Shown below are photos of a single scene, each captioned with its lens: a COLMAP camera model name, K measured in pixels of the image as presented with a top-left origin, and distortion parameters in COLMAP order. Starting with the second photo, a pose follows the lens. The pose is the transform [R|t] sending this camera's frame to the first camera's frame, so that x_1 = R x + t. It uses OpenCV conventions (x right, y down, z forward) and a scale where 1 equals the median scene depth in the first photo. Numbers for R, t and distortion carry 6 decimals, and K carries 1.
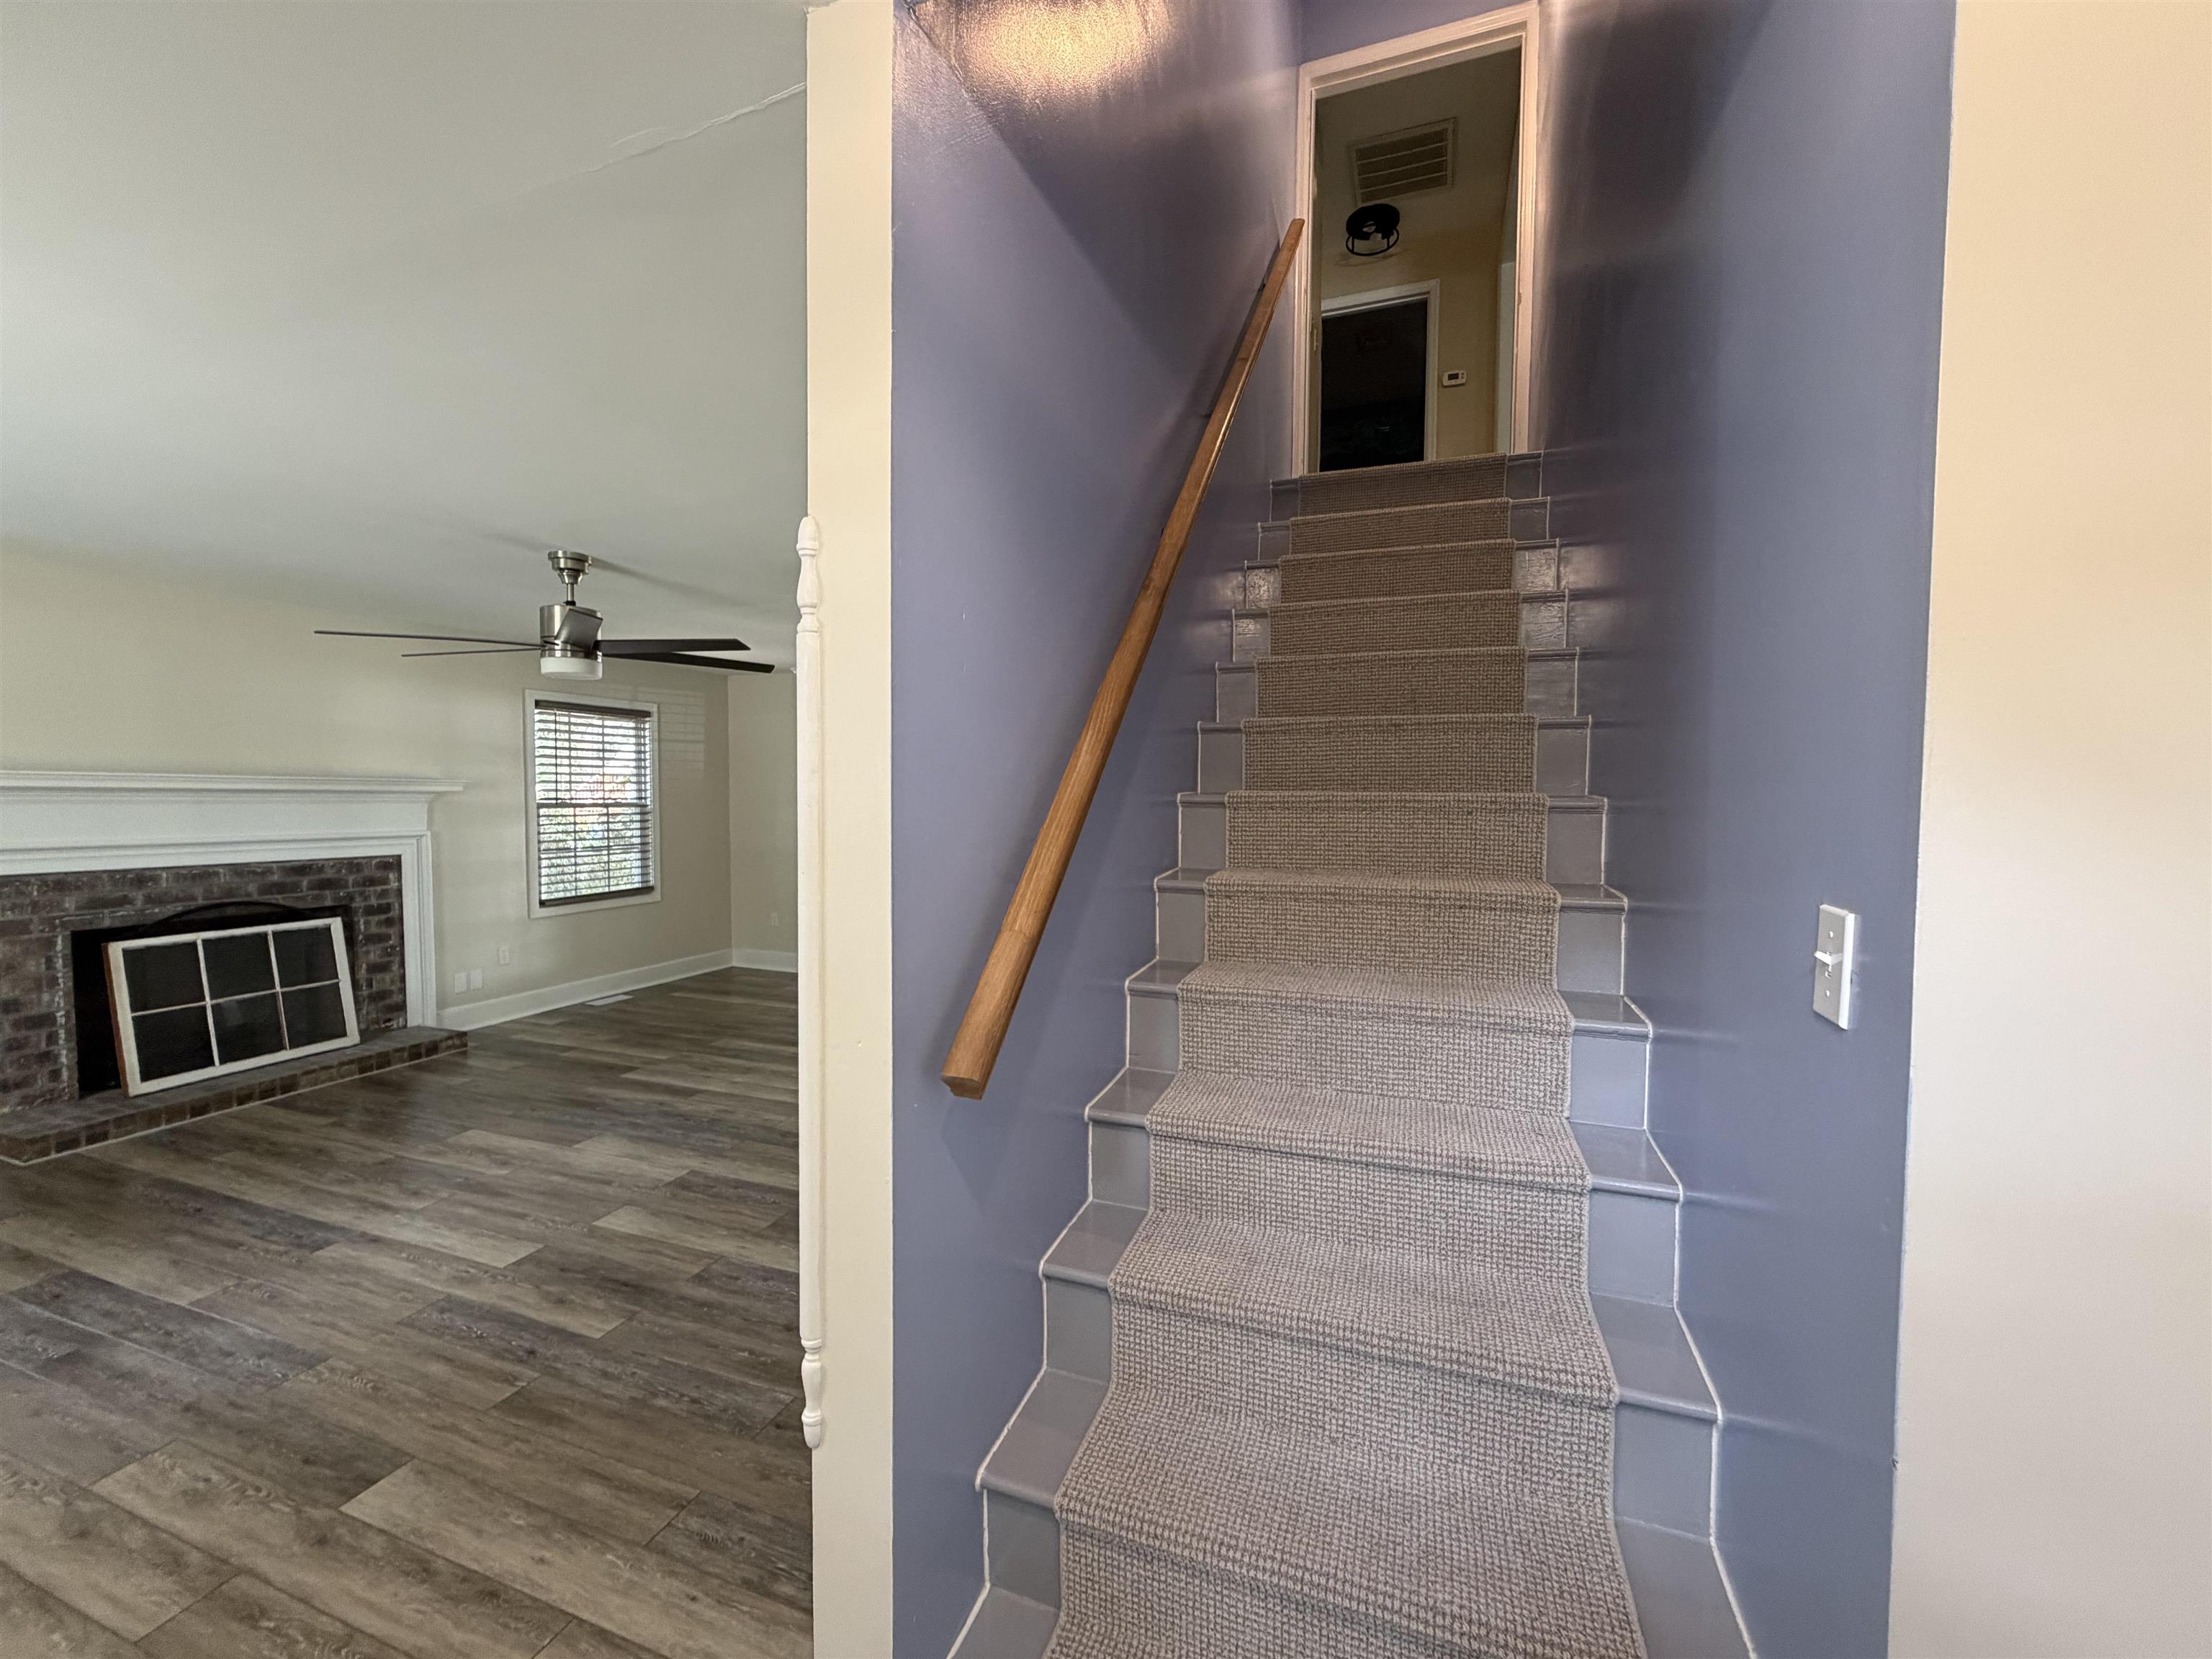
lens RADIAL K [[878.9, 0, 1095.7], [0, 878.9, 828.1], [0, 0, 1]] dist [0.001905, -0.000384]
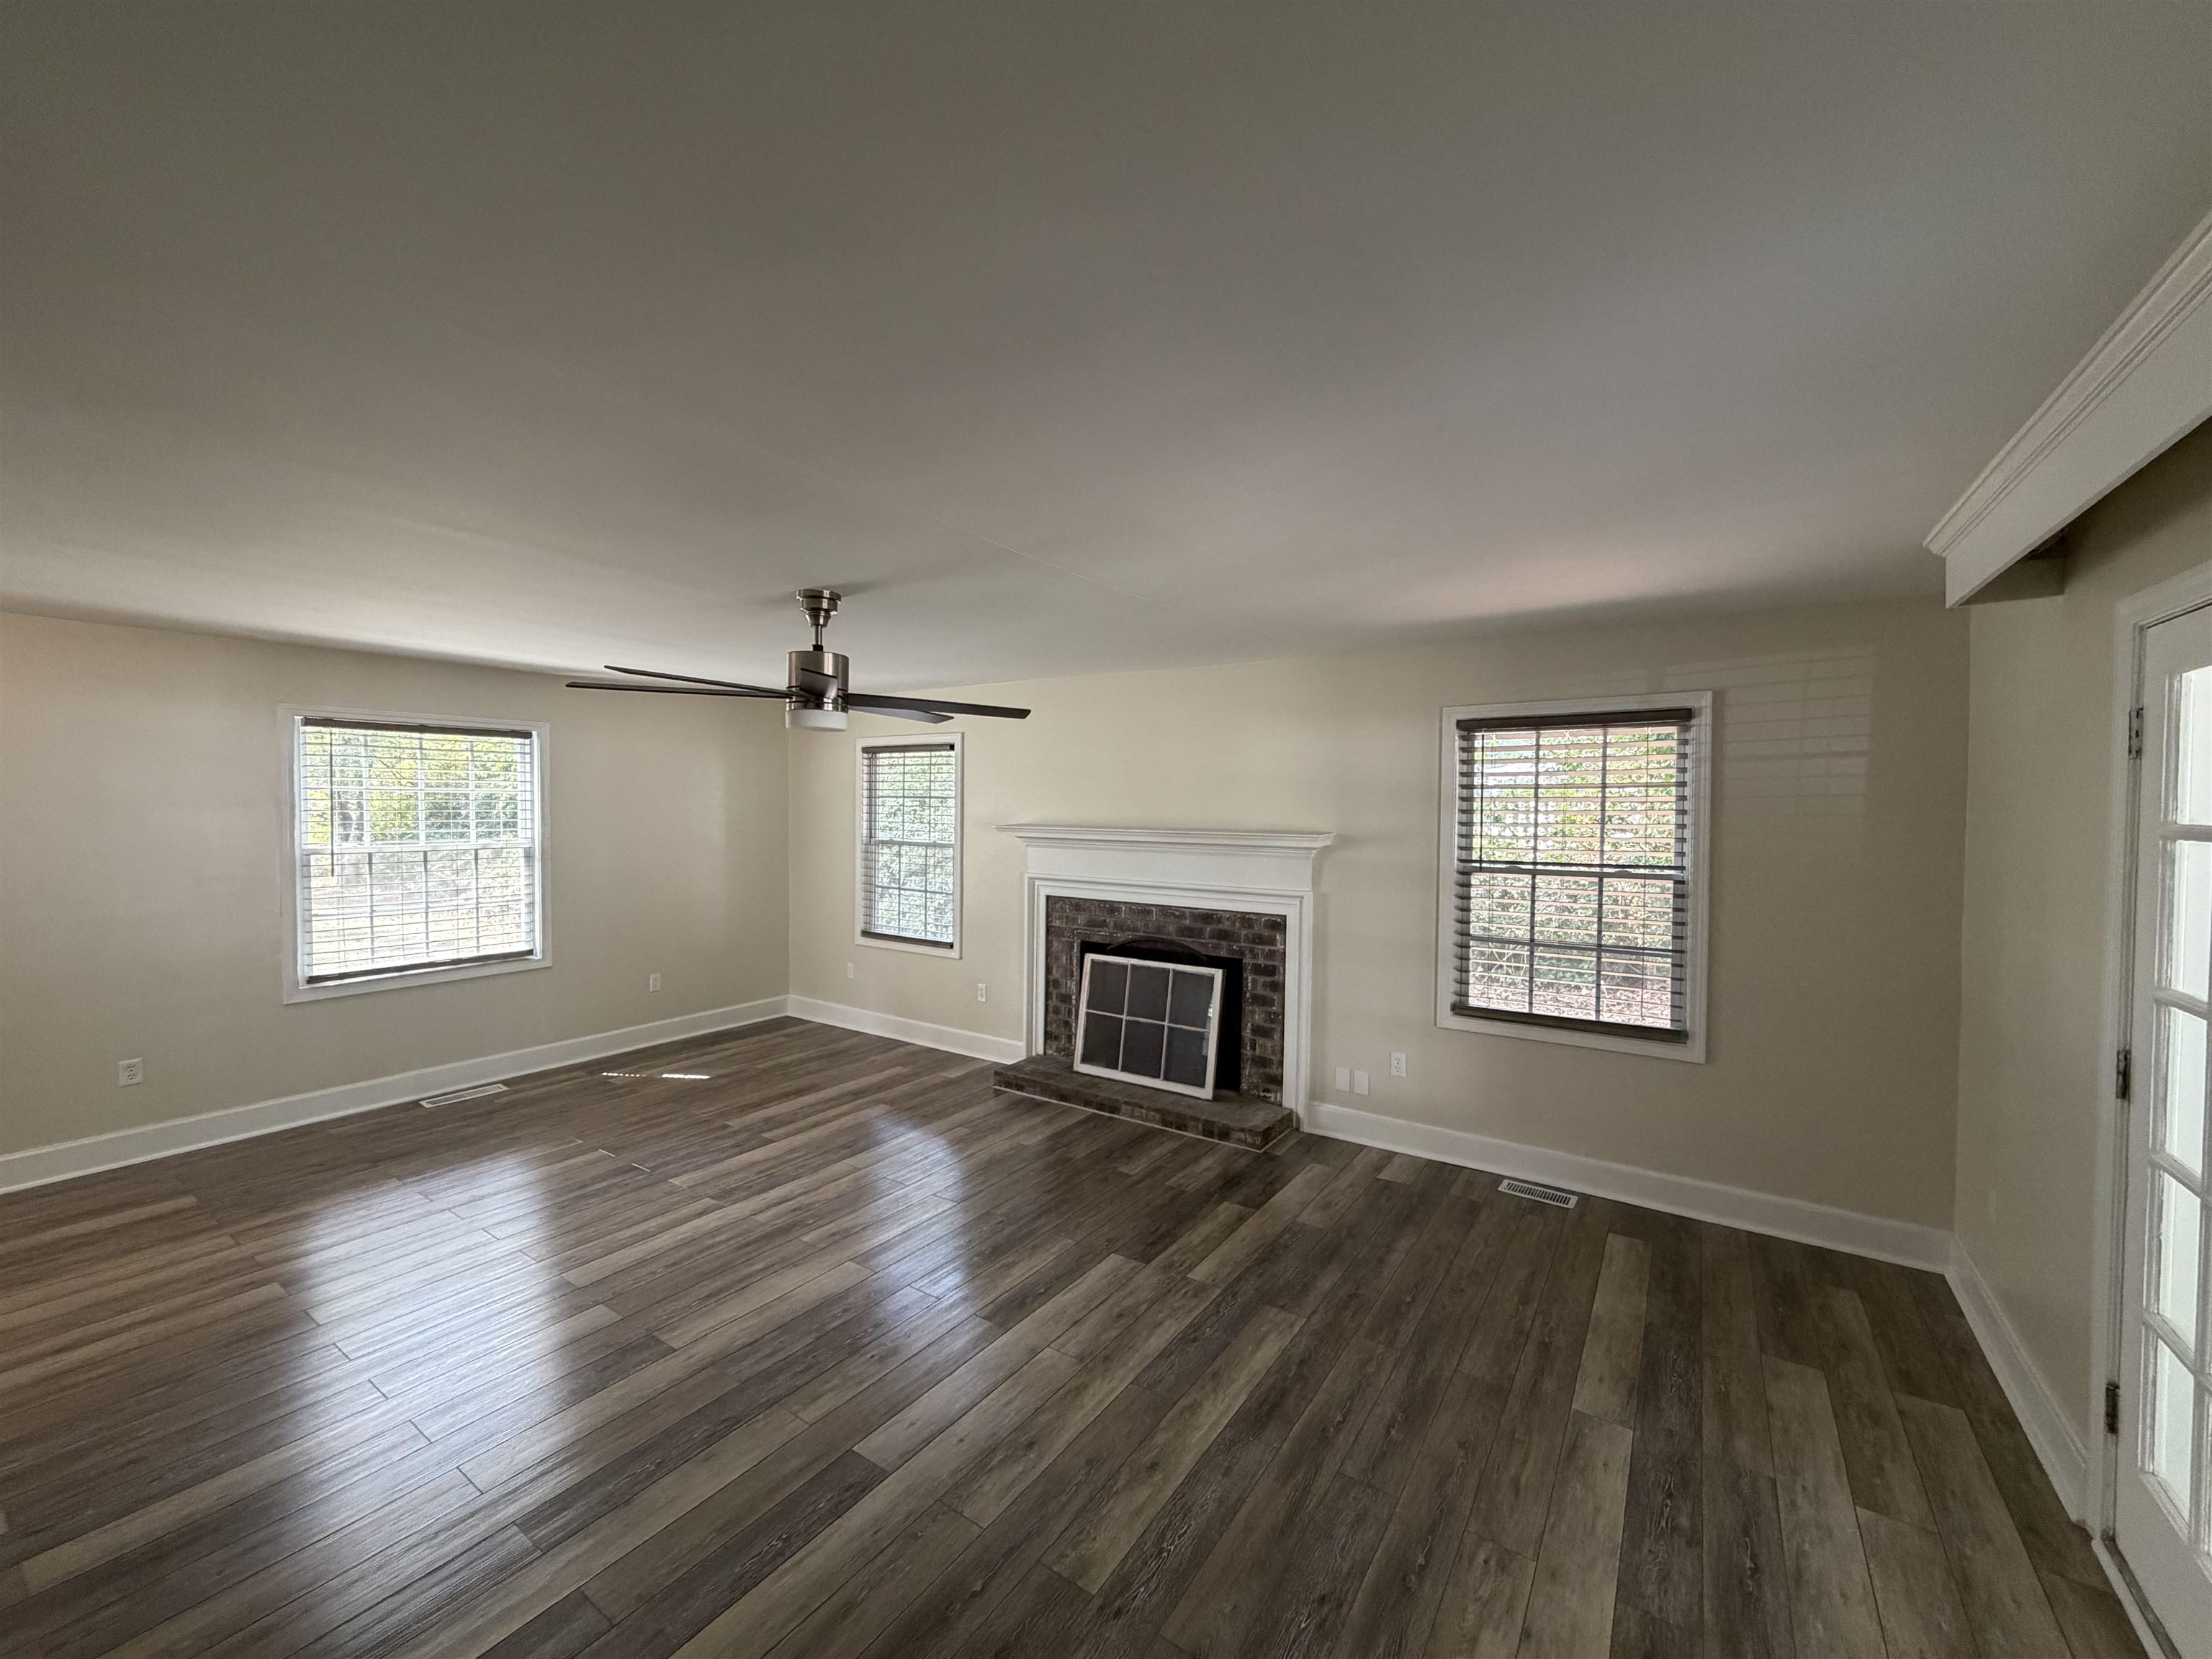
lens RADIAL K [[878.9, 0, 1095.7], [0, 878.9, 828.1], [0, 0, 1]] dist [0.001905, -0.000384]
pose [[-0.239030, 0.015664, -0.970886, 0.172701], [-0.045248, 0.998604, 0.027251, -0.094513], [0.969957, 0.050445, -0.237987, 1.273759]]
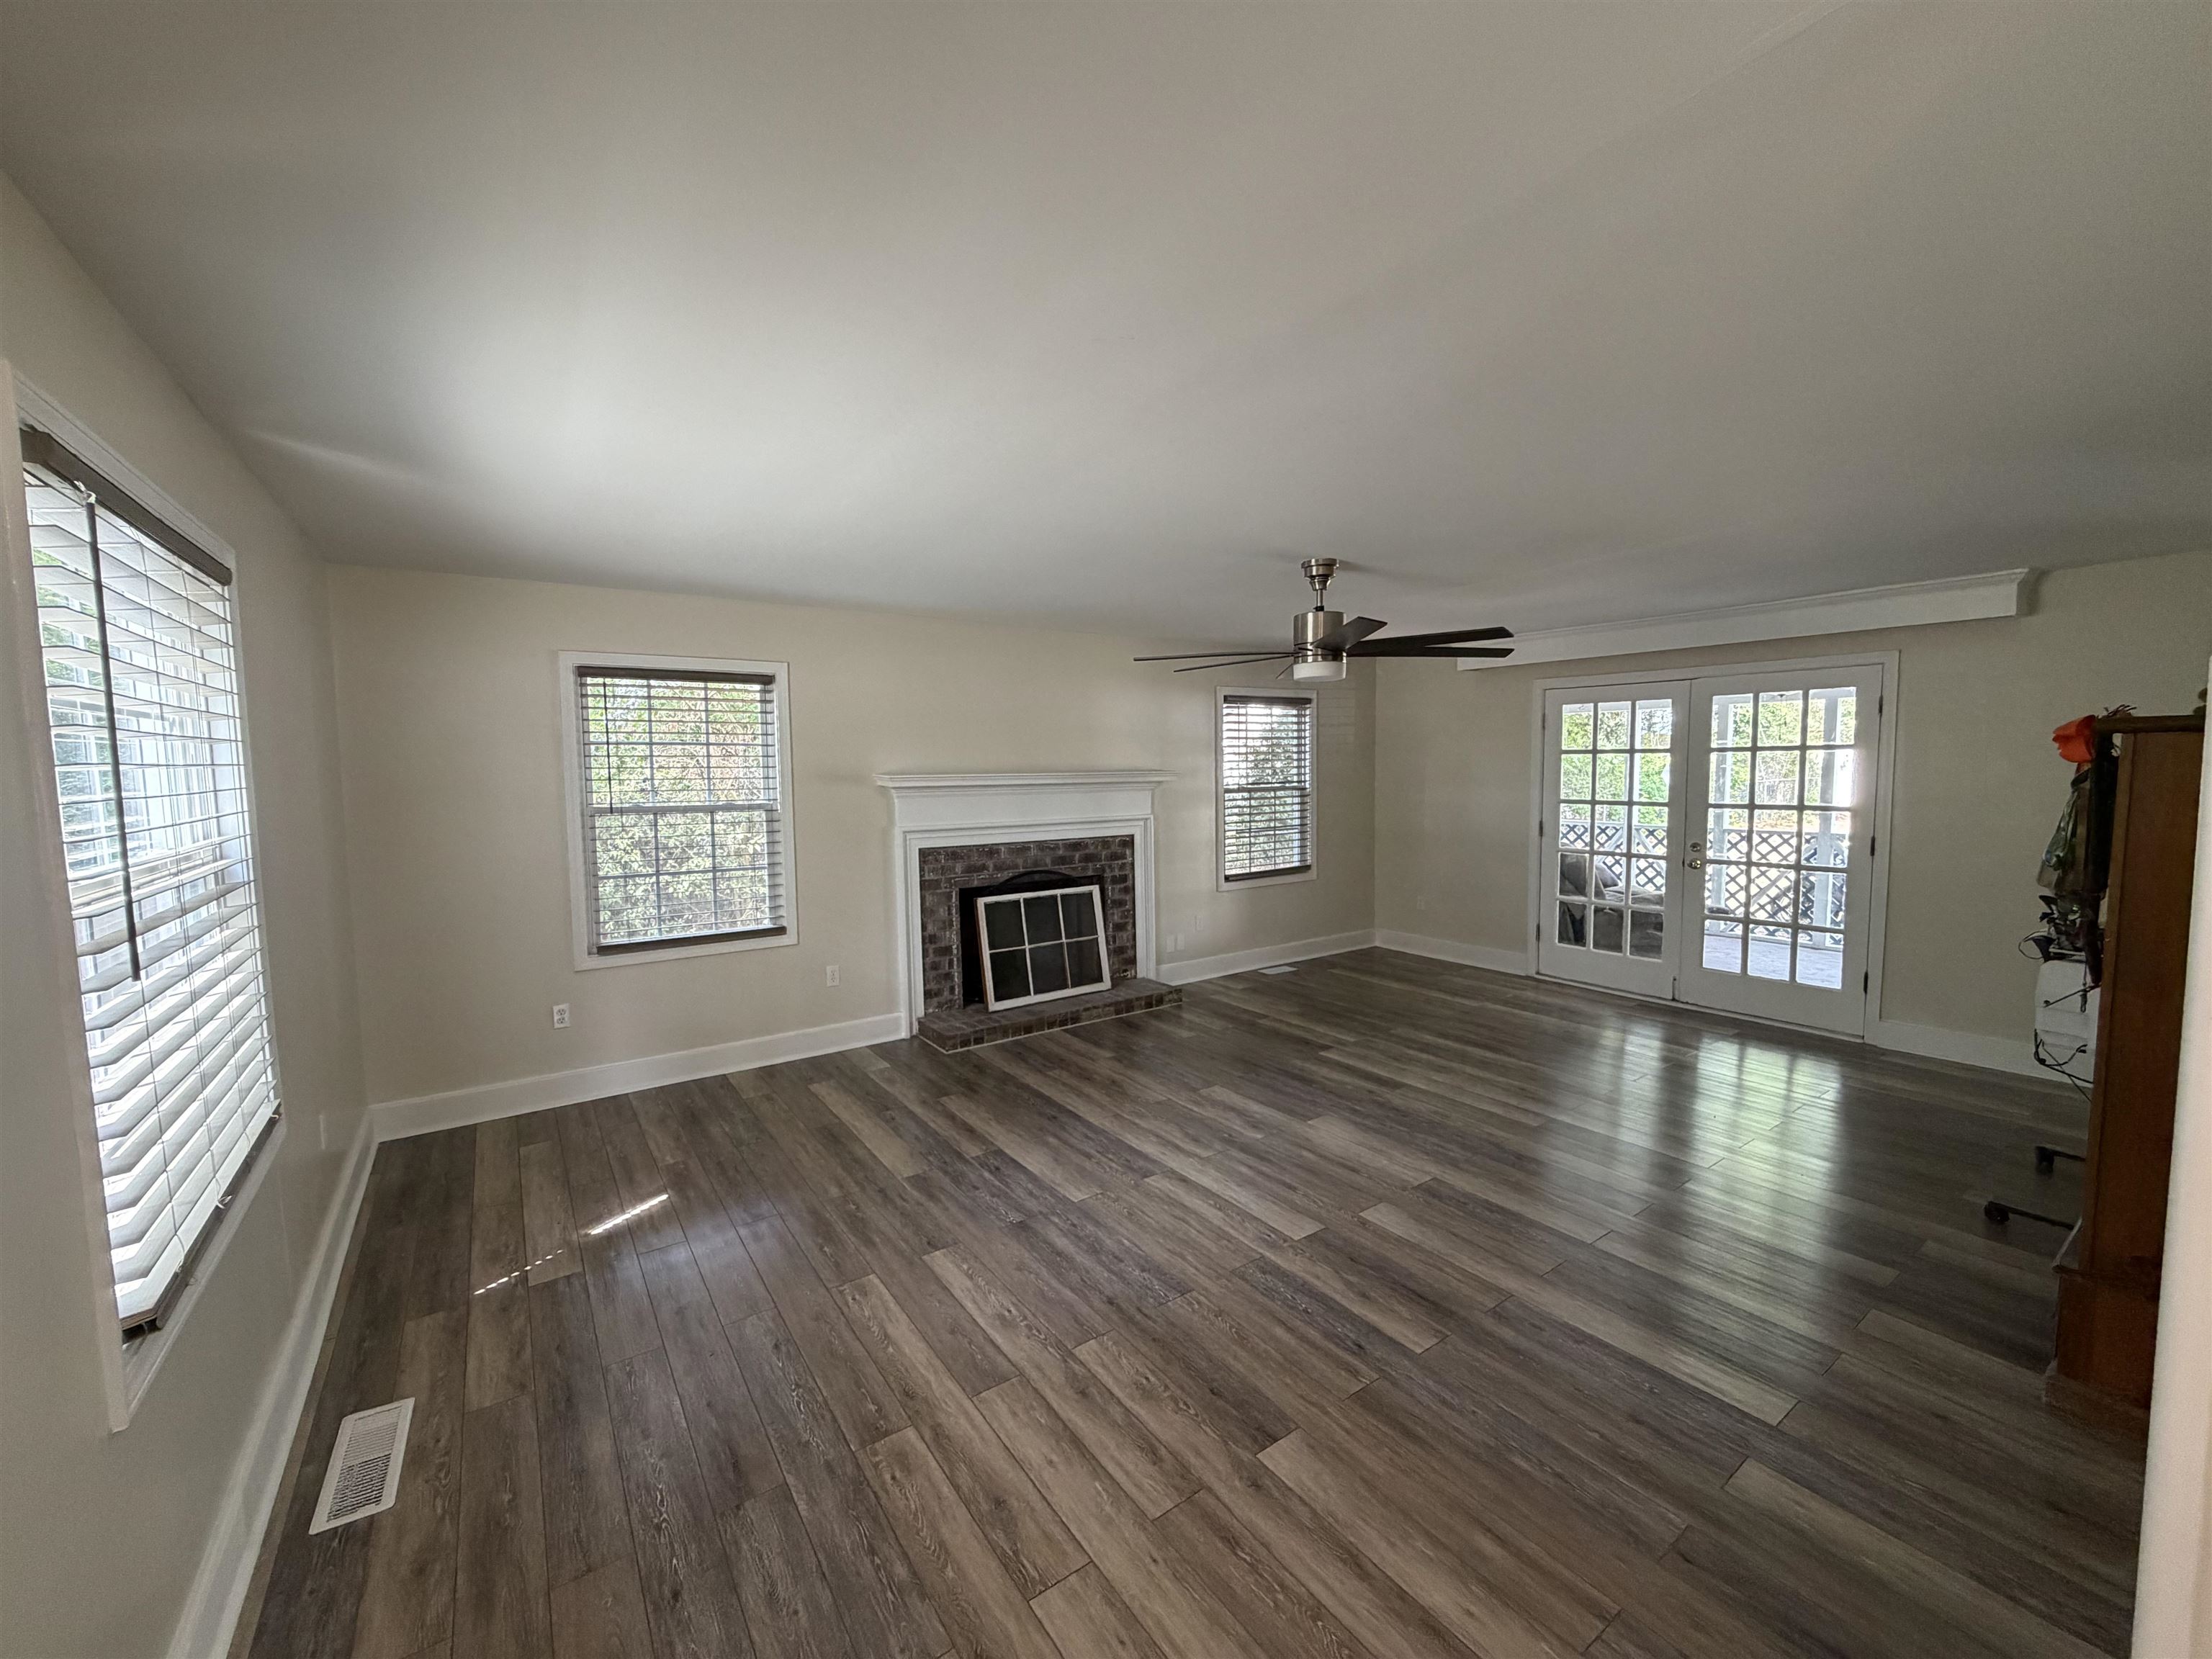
lens RADIAL K [[878.9, 0, 1095.7], [0, 878.9, 828.1], [0, 0, 1]] dist [0.001905, -0.000384]
pose [[0.815439, 0.024688, -0.578317, -0.175670], [-0.002031, 0.999206, 0.039793, -0.032103], [0.578840, -0.031274, 0.814841, -0.004452]]
